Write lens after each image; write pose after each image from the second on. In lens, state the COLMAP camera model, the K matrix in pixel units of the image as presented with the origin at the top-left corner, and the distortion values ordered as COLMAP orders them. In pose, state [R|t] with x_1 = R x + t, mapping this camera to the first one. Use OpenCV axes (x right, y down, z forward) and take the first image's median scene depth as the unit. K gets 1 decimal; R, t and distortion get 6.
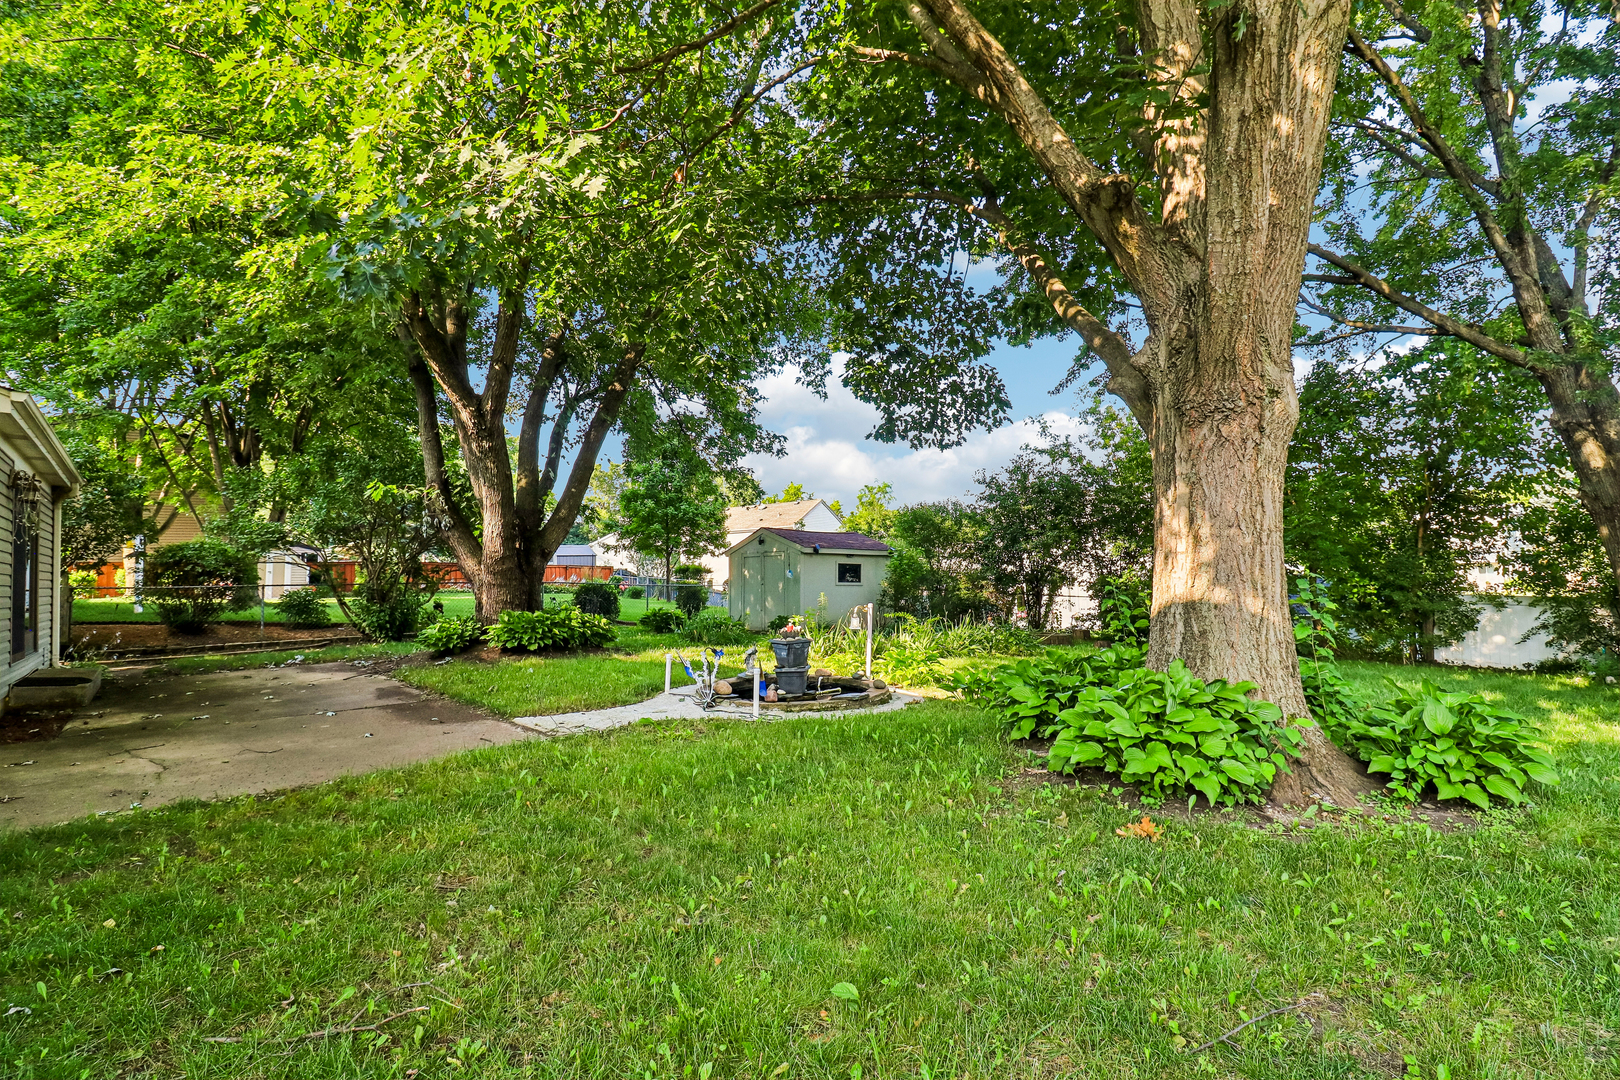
lens RADIAL K [[771.3, 0, 807.9], [0, 771.3, 541.6], [0, 0, 1]] dist [-0.016904, 0.000044]
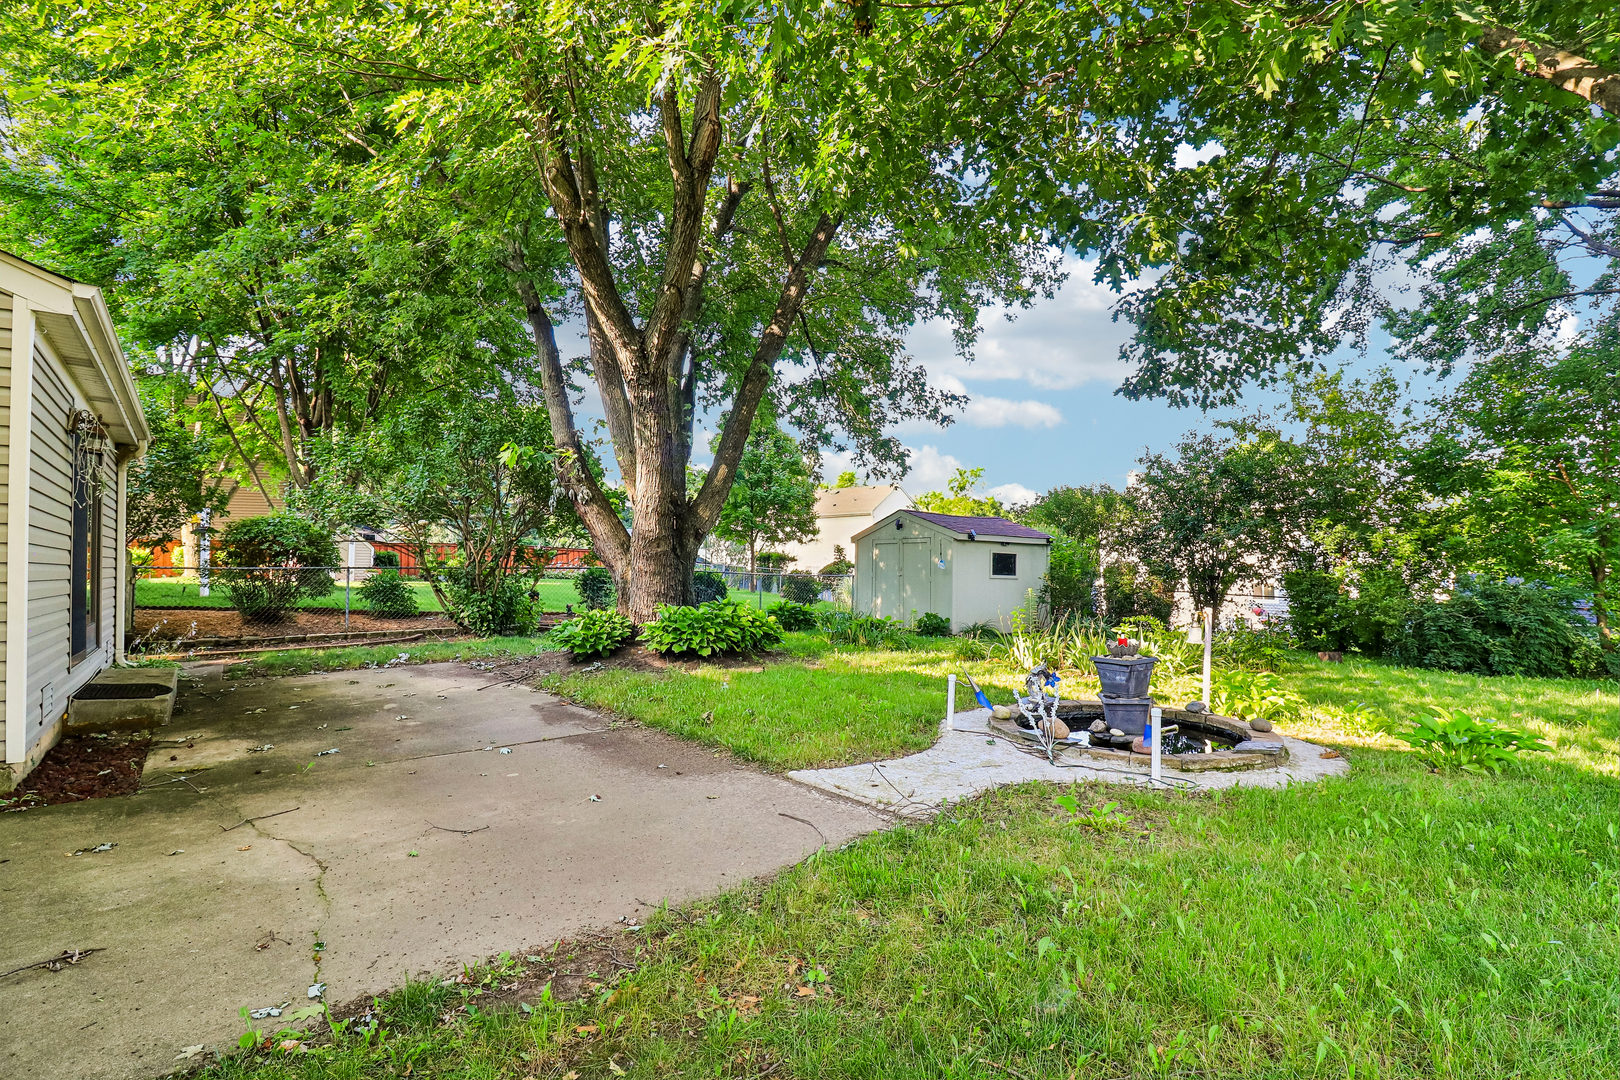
lens RADIAL K [[798.8, 0, 812.4], [0, 798.8, 543.3], [0, 0, 1]] dist [-0.003660, -0.001975]
pose [[0.998472, 0.015512, -0.053045, -0.148409], [-0.014613, 0.999744, 0.017281, 0.006862], [0.053299, -0.016480, 0.998443, 0.135469]]
